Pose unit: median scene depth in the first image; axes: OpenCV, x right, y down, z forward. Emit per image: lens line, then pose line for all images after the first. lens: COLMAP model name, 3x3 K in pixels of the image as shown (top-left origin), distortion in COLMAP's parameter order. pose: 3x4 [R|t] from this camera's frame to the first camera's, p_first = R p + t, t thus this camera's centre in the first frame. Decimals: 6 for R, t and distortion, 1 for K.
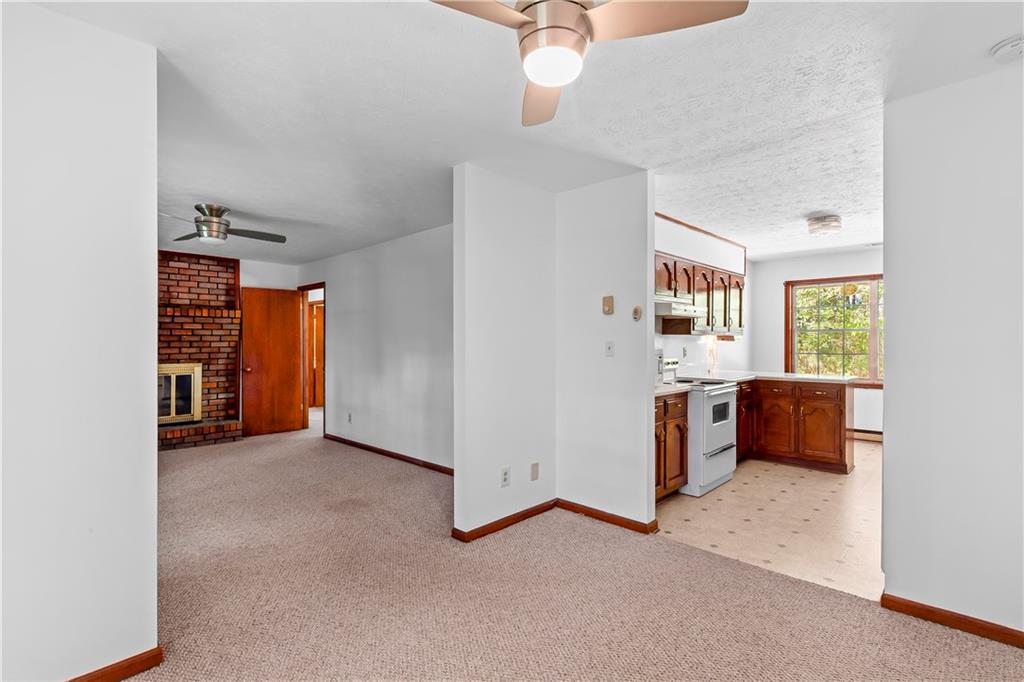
lens RADIAL K [[475.8, 0, 508.7], [0, 475.8, 339.0], [0, 0, 1]] dist [0.001471, 0.000156]
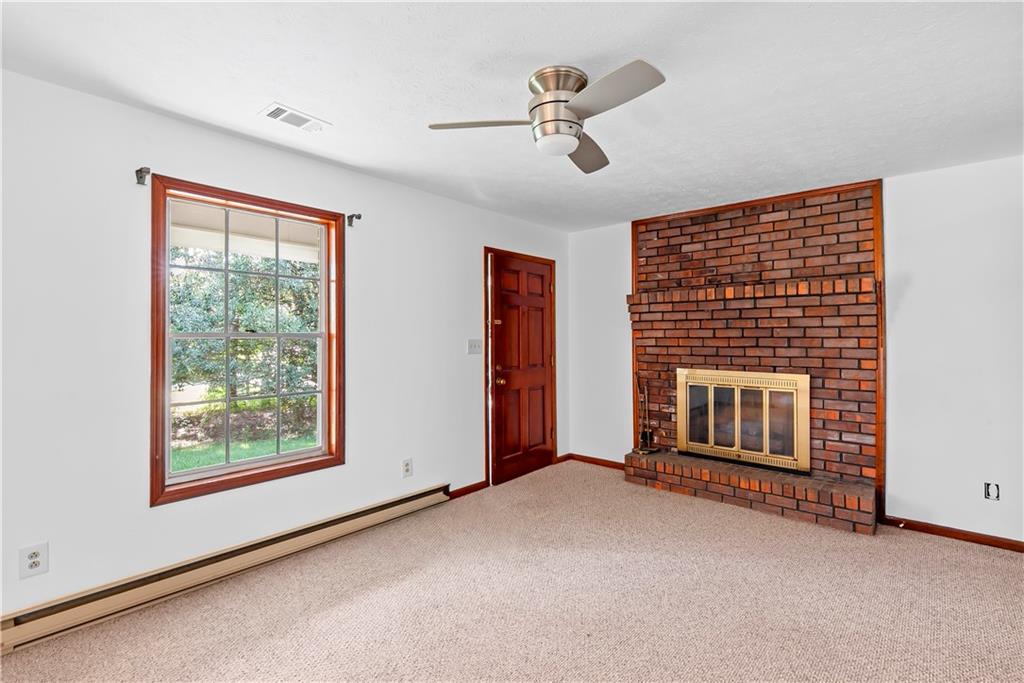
lens RADIAL K [[475.2, 0, 502.7], [0, 475.2, 331.7], [0, 0, 1]] dist [0.001350, 0.000054]
pose [[0.045692, -0.007483, -0.998928, -0.076261], [0.007587, 0.999946, -0.007144, -0.001032], [0.998927, -0.007252, 0.045746, 0.592353]]
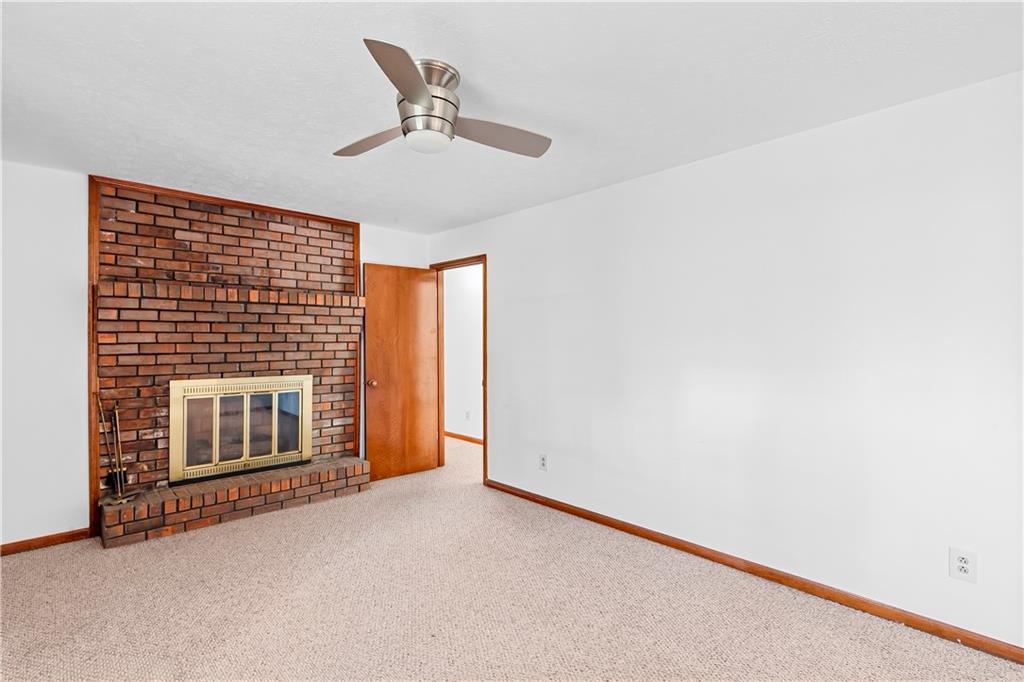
lens RADIAL K [[479.3, 0, 504.4], [0, 479.3, 338.9], [0, 0, 1]] dist [-0.000206, 0.000024]
pose [[0.998826, 0.001217, -0.048426, -0.337776], [-0.001073, 0.999995, 0.003001, -0.002304], [0.048429, -0.002945, 0.998822, 0.332354]]
